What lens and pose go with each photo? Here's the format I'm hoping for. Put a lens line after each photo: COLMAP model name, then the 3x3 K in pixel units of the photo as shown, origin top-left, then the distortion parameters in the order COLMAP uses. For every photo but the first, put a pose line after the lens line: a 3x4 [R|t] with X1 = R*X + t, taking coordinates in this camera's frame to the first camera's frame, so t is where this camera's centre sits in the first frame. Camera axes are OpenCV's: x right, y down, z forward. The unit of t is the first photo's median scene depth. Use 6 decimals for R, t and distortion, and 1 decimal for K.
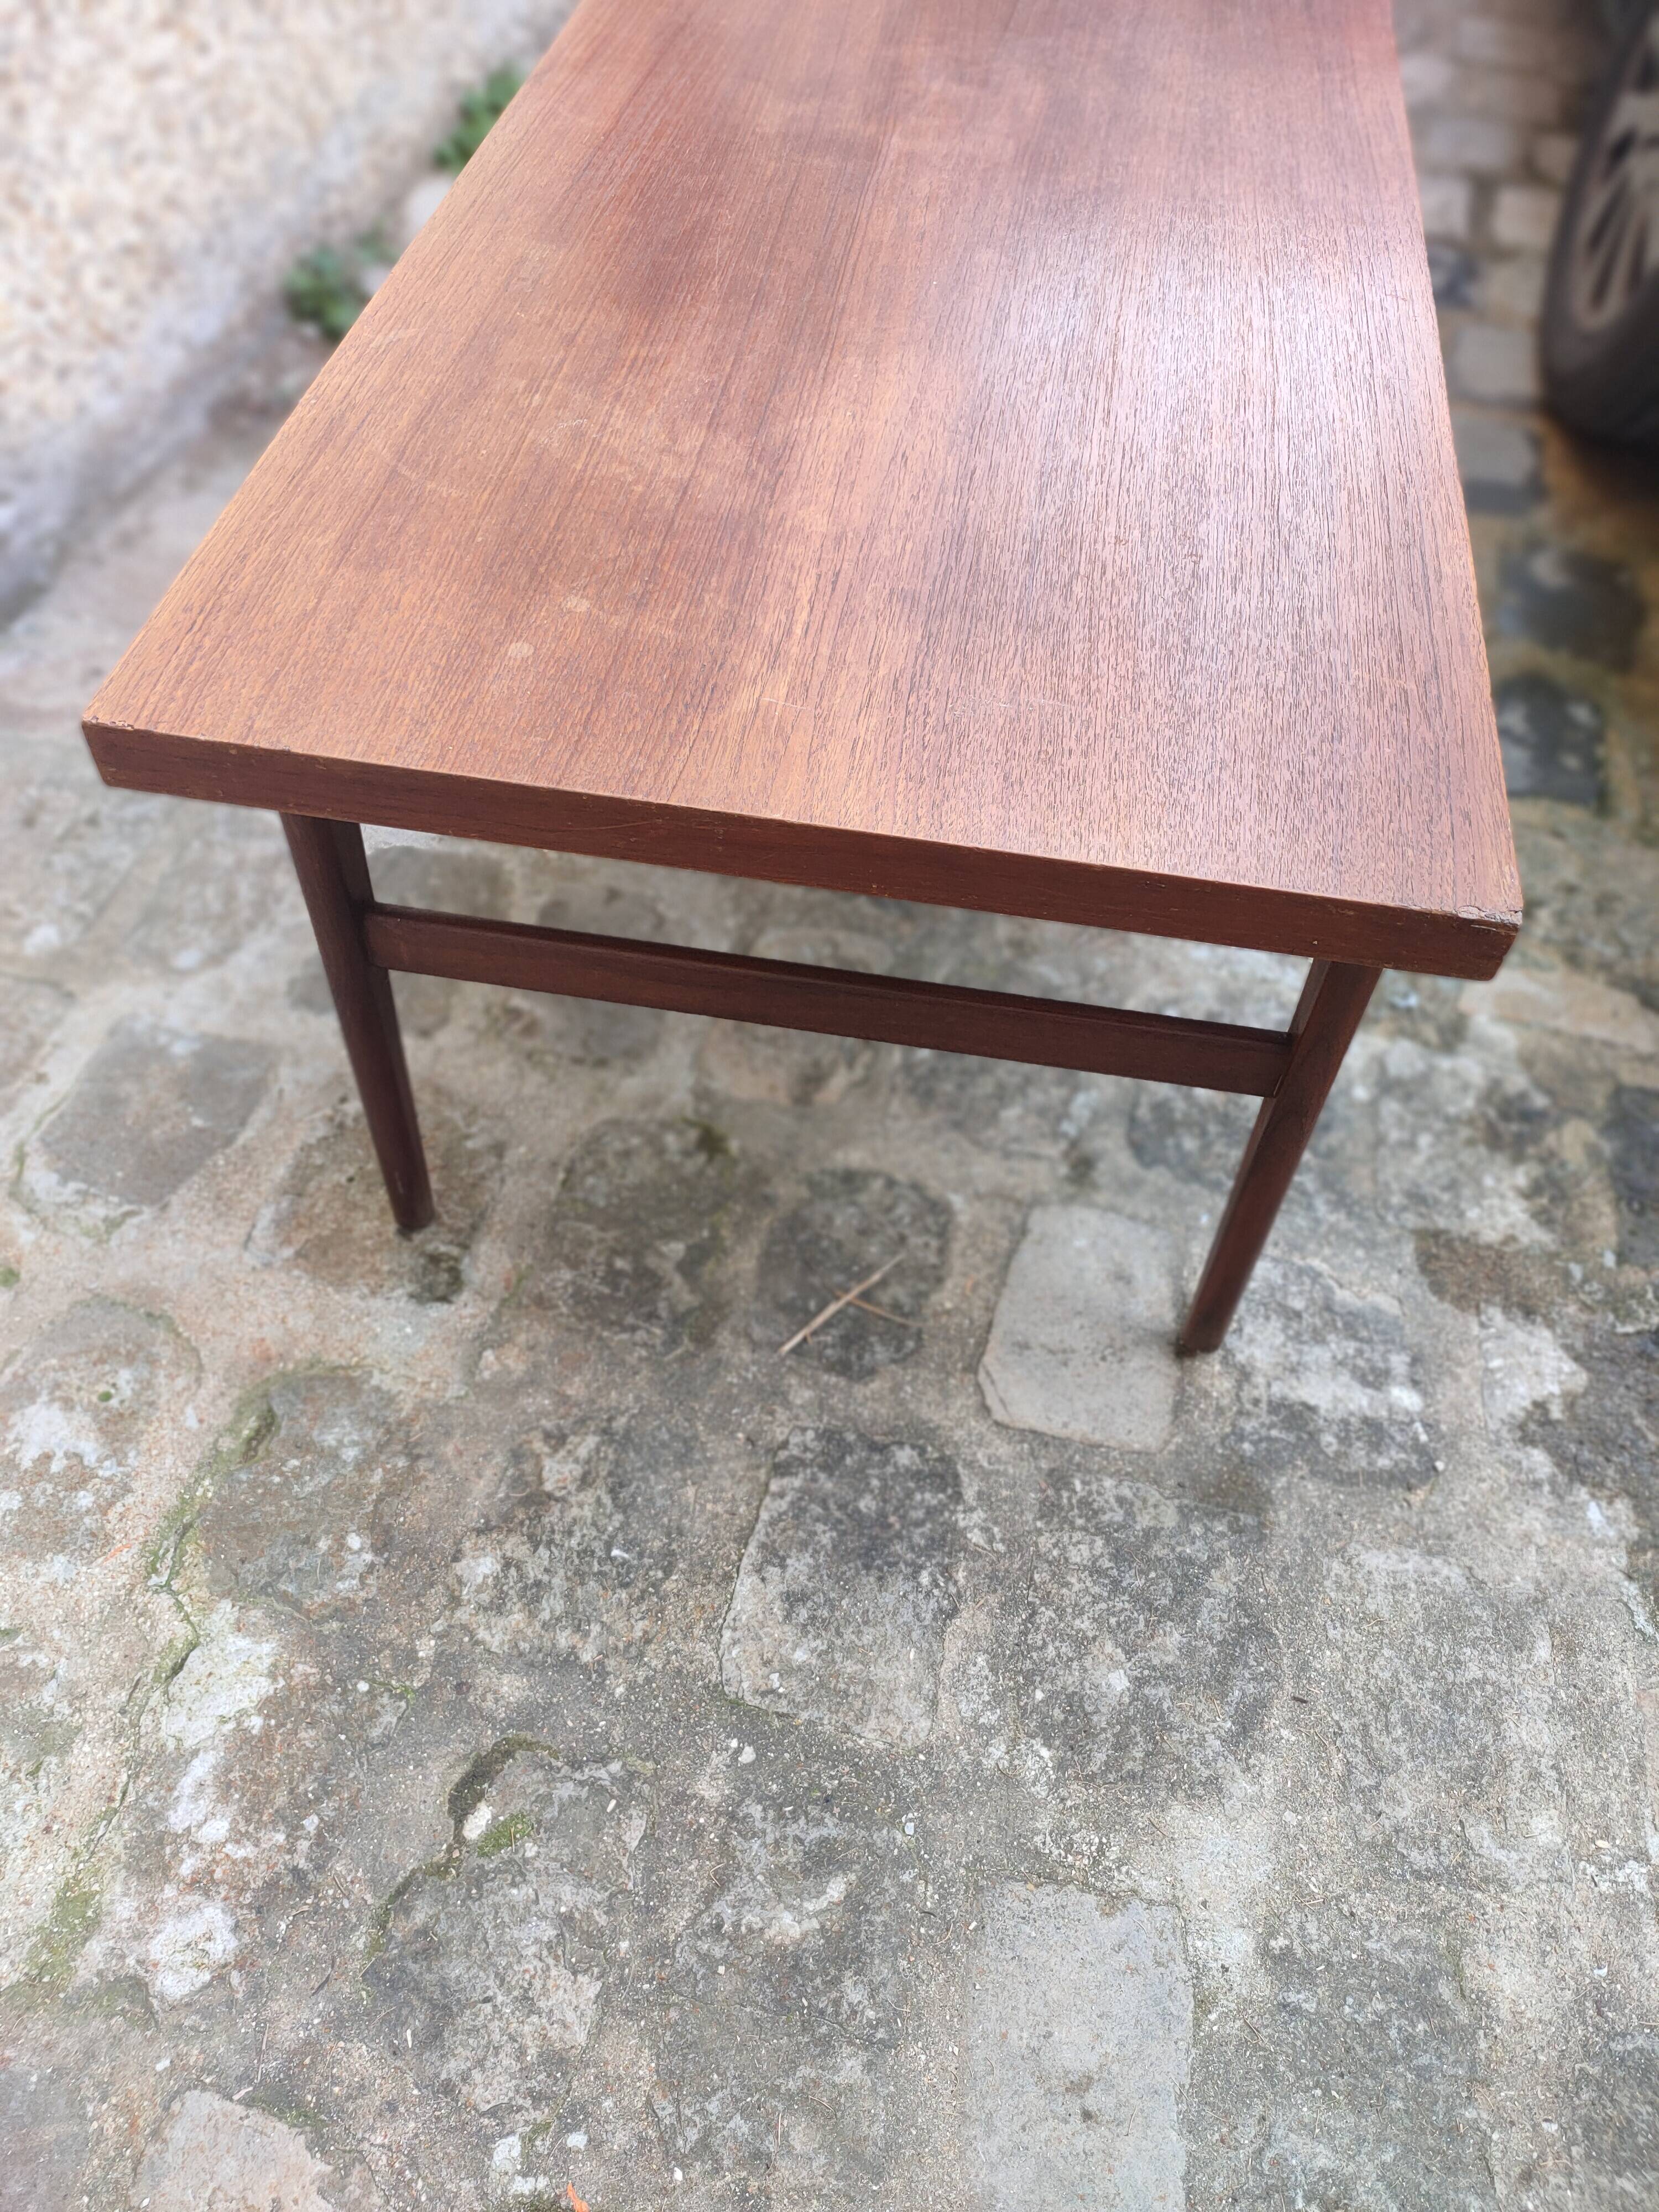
lens RADIAL K [[1689.3, 0, 836.3], [0, 1689.3, 1089.0], [0, 0, 1]] dist [0.071328, -0.091753]
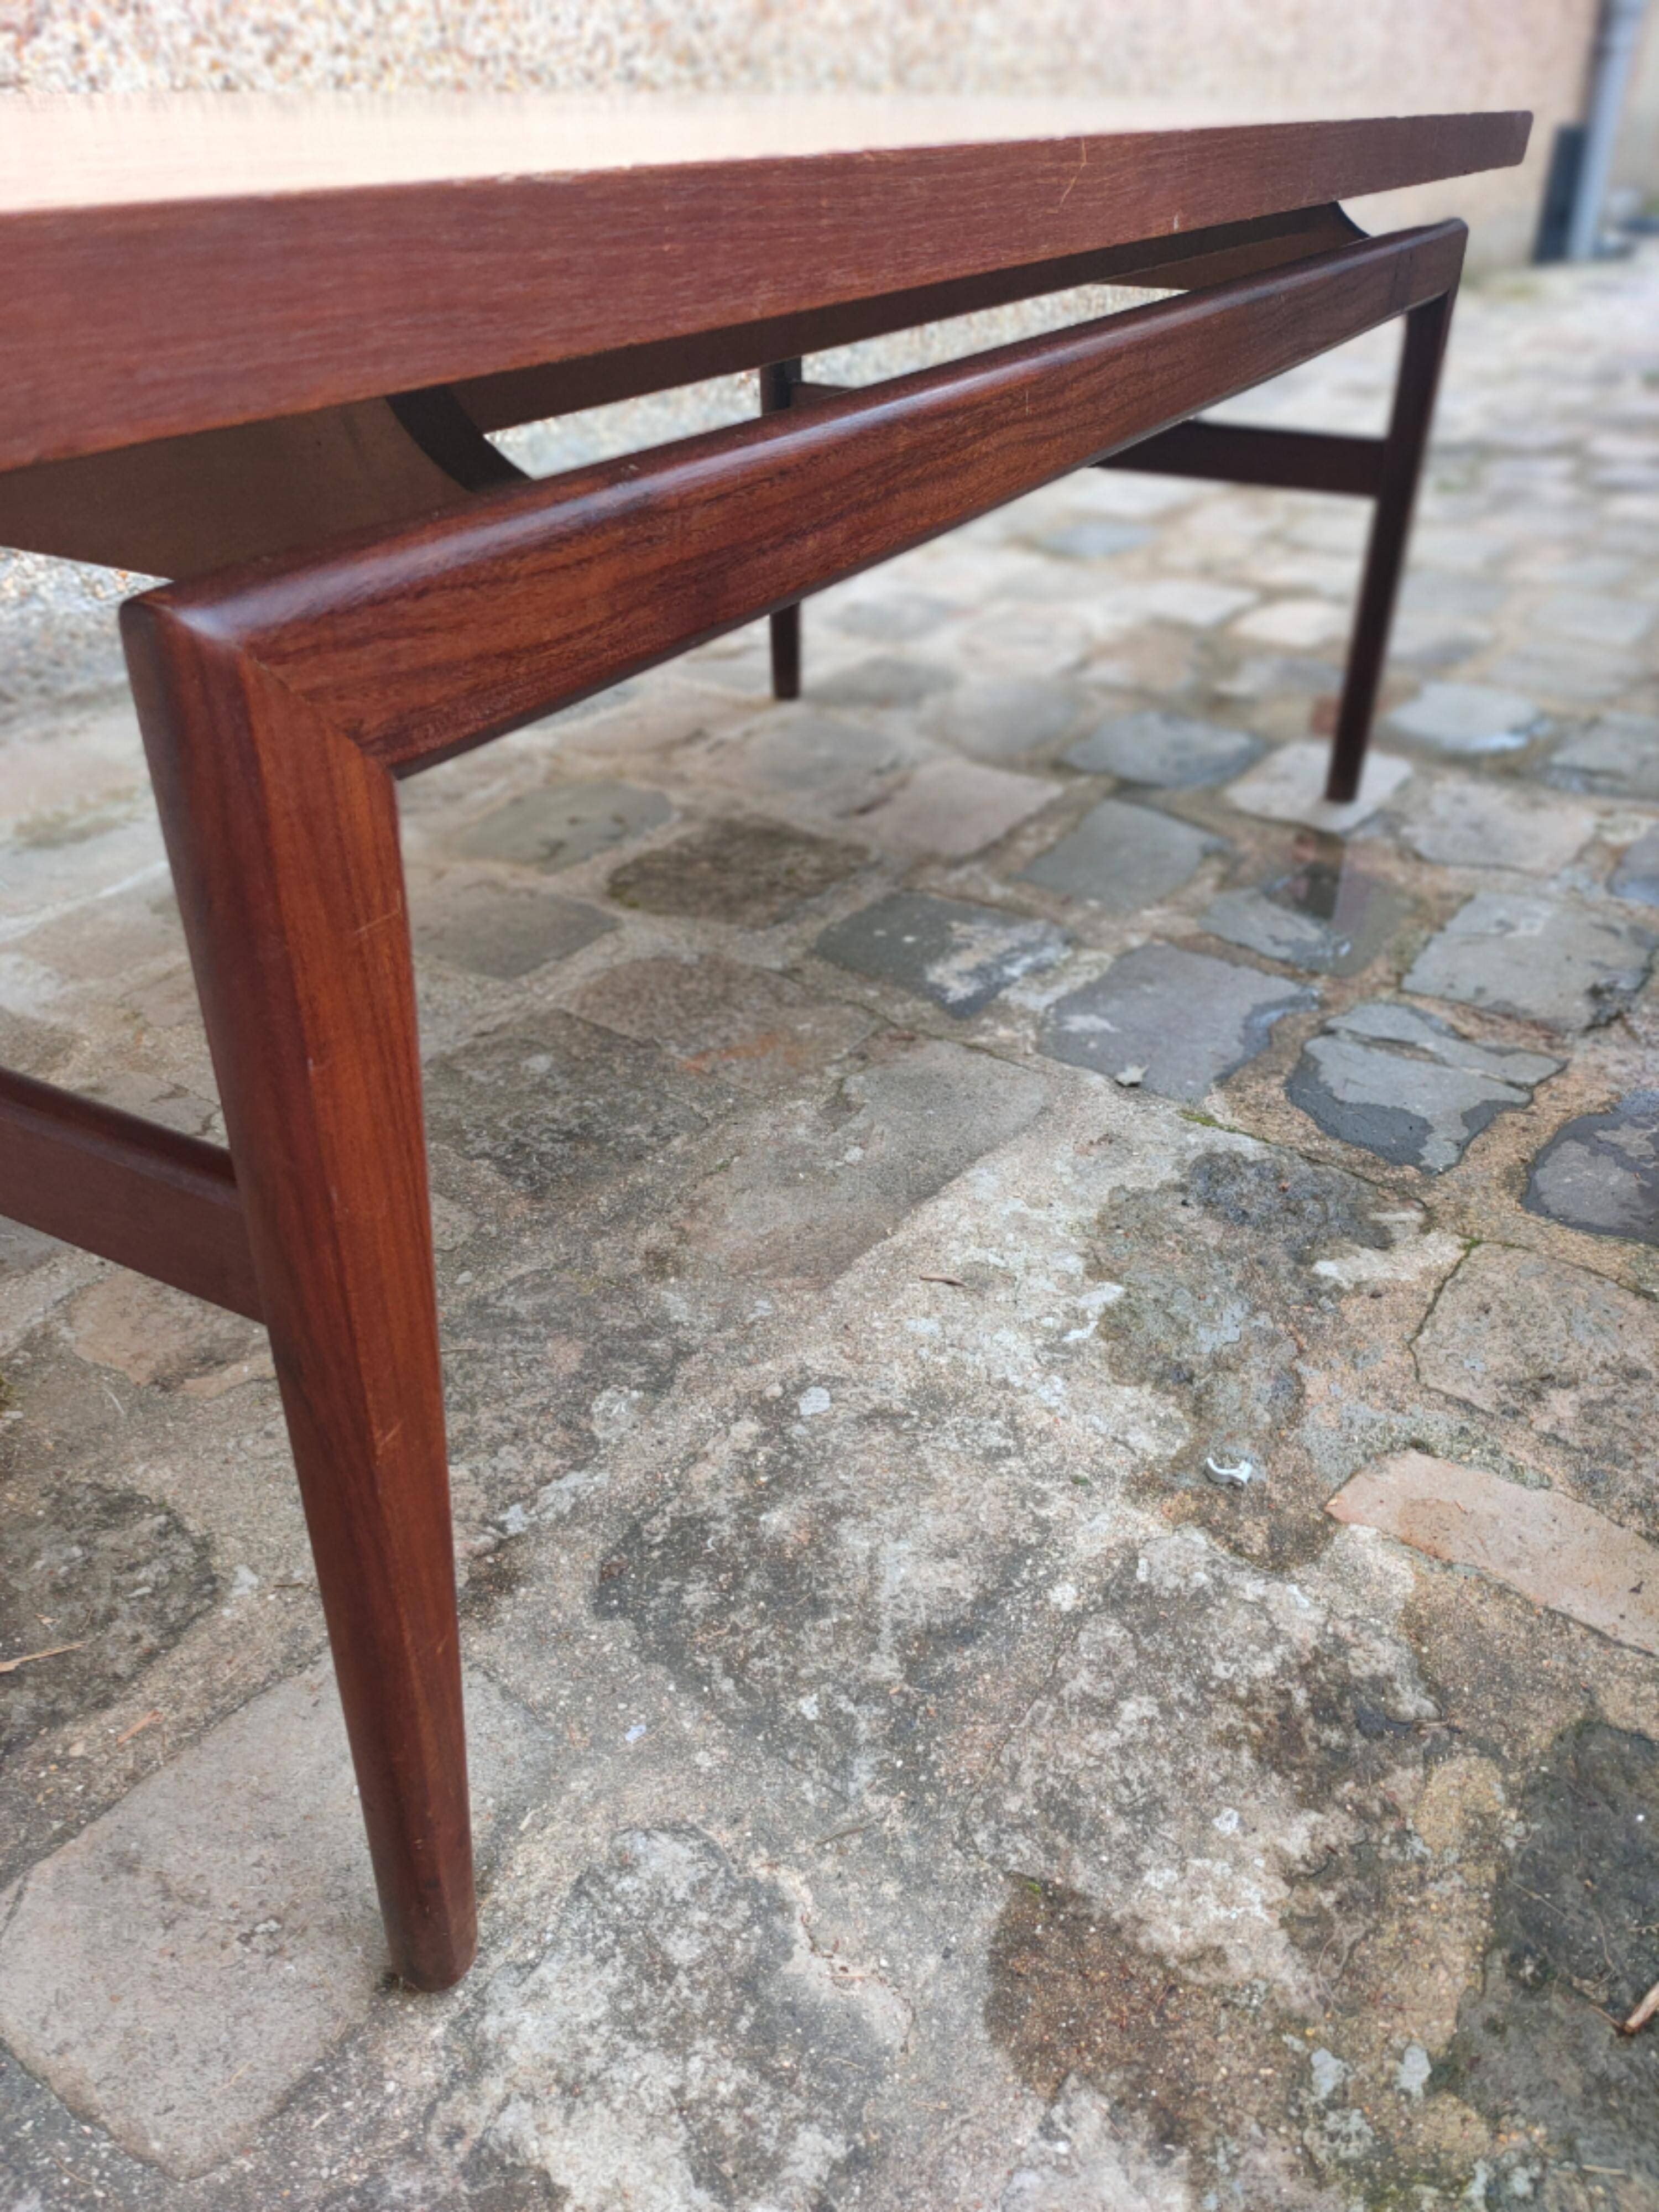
lens RADIAL K [[1689.3, 0, 836.3], [0, 1689.3, 1089.0], [0, 0, 1]] dist [0.071328, -0.091753]
pose [[0.939883, 0.155951, -0.303807, 0.479722], [-0.251341, 0.918170, -0.306254, 0.047718], [0.231186, 0.364202, 0.902170, 0.564578]]
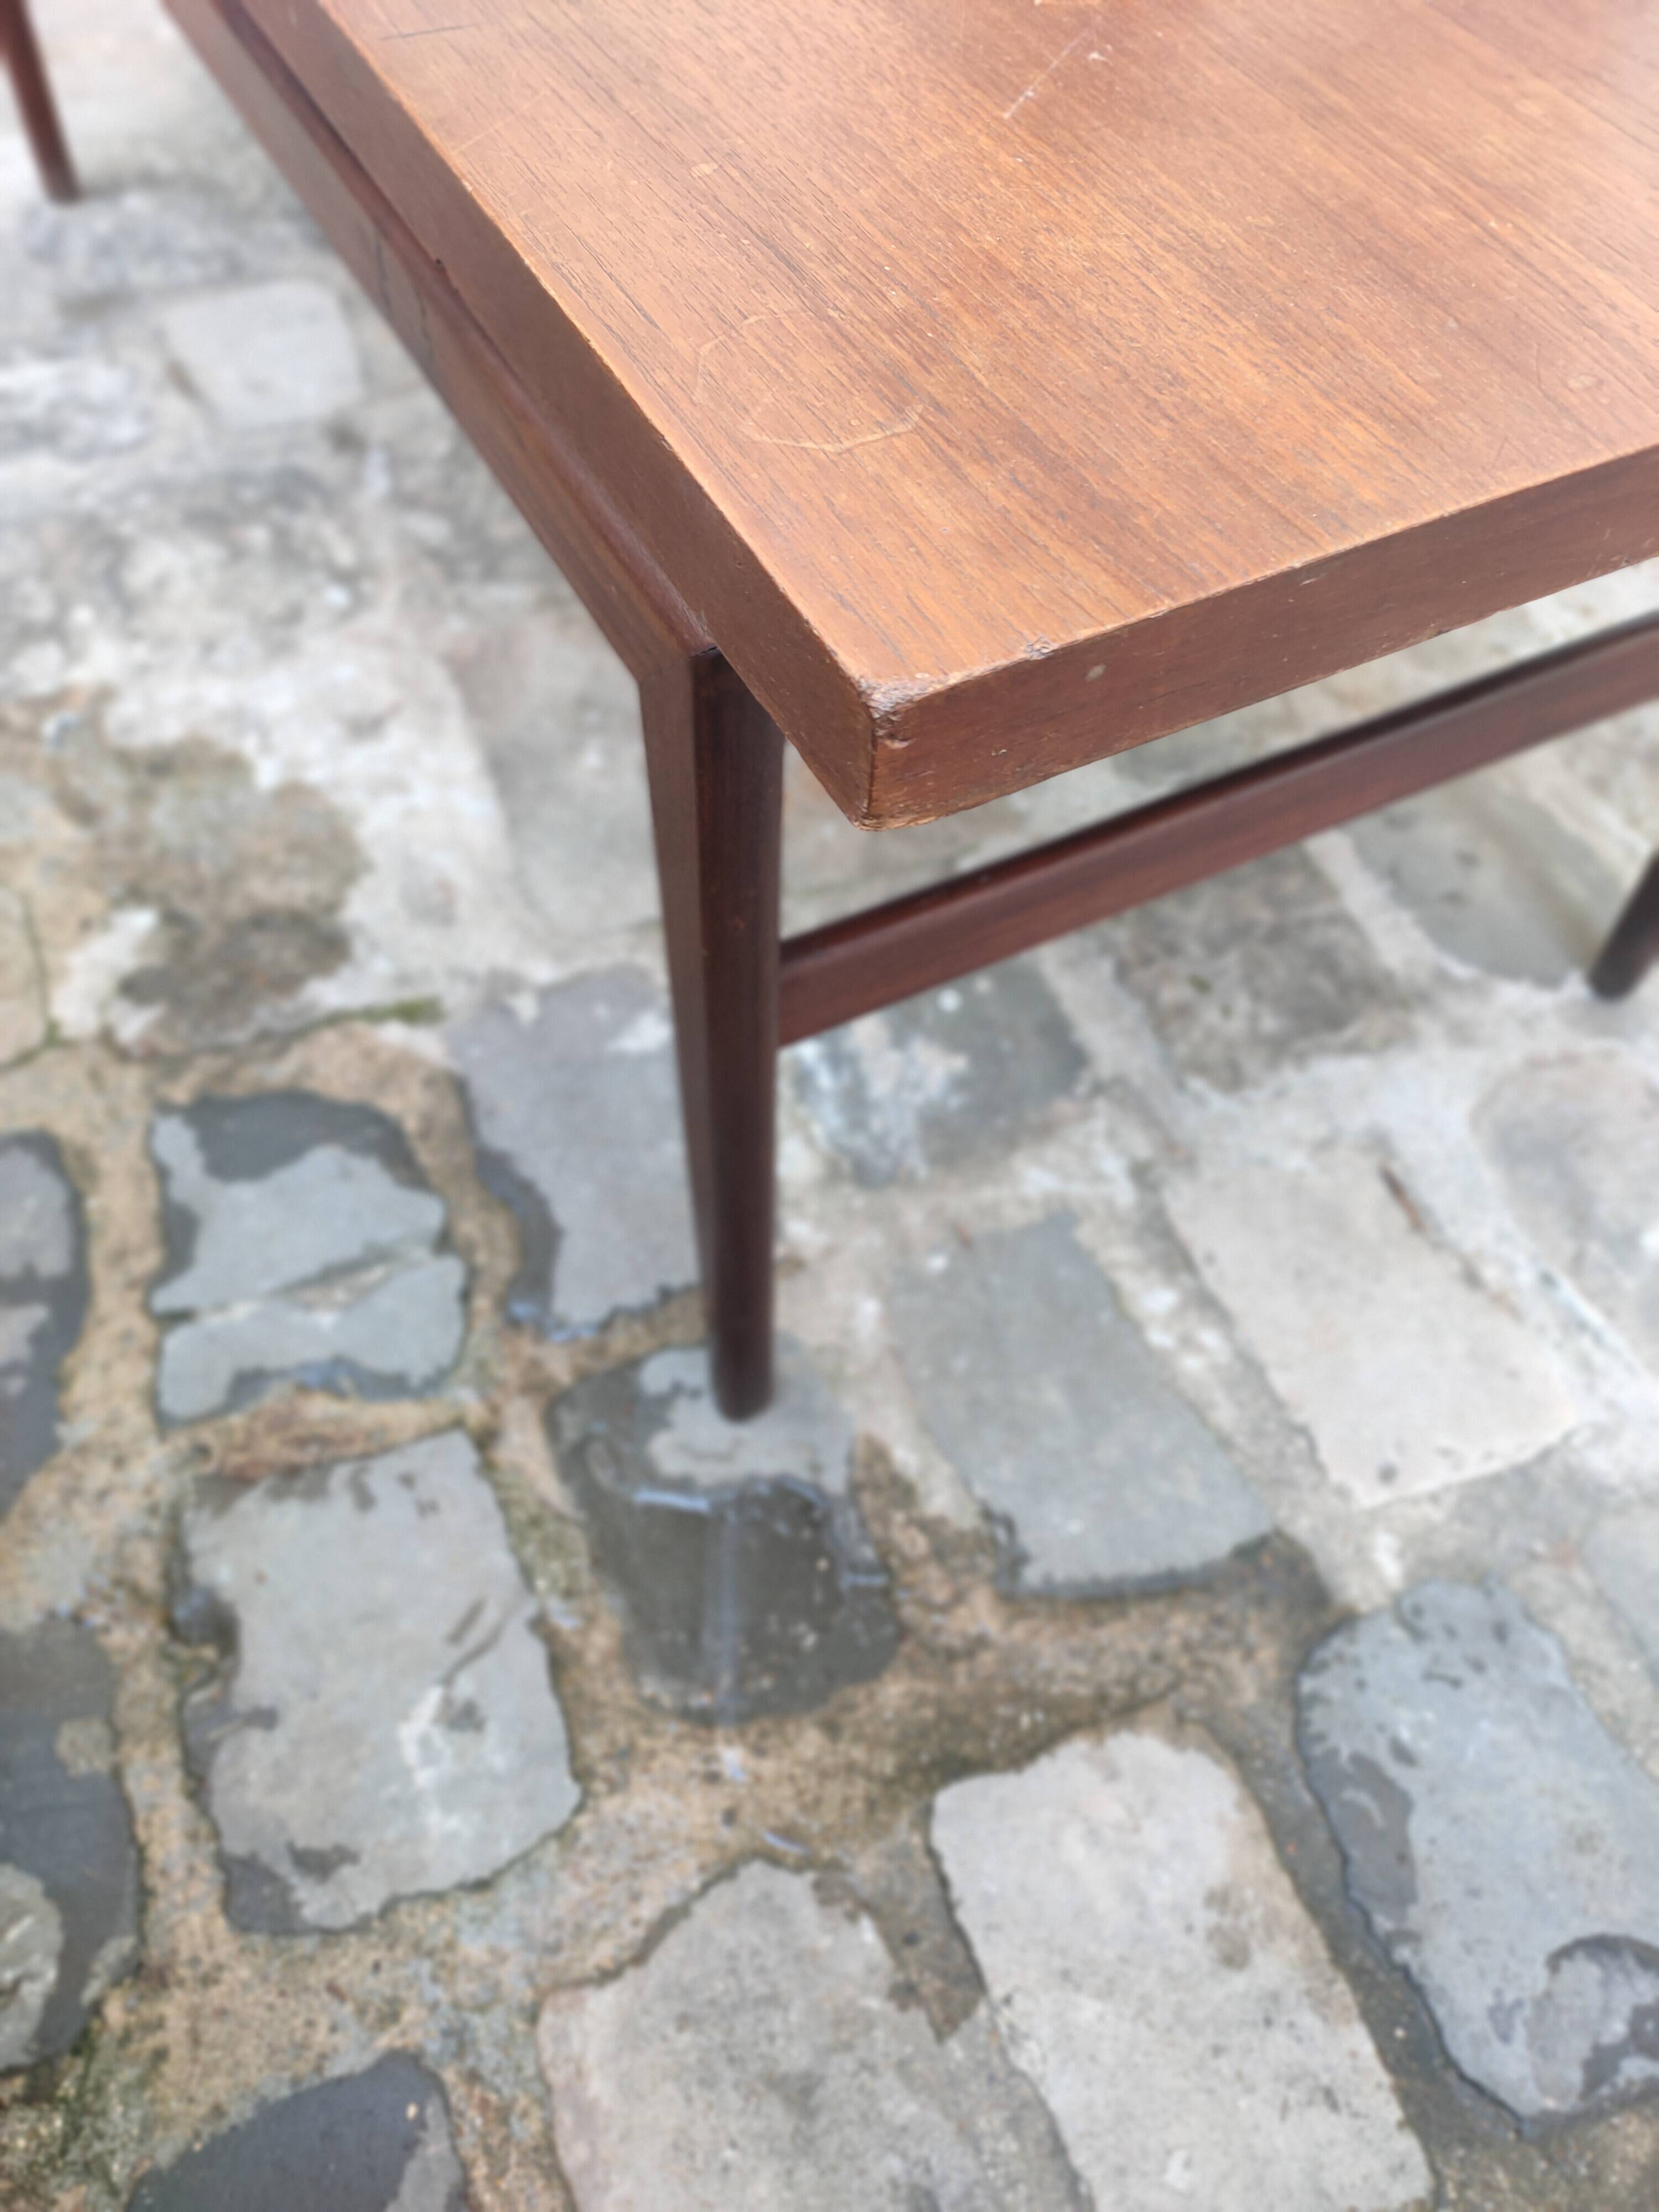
lens RADIAL K [[1689.3, 0, 836.3], [0, 1689.3, 1089.0], [0, 0, 1]] dist [0.071328, -0.091753]
pose [[-0.787400, 0.437834, -0.433940, 0.606234], [-0.531054, -0.124334, 0.838167, -1.146085], [0.313024, 0.890417, 0.330414, 1.333567]]
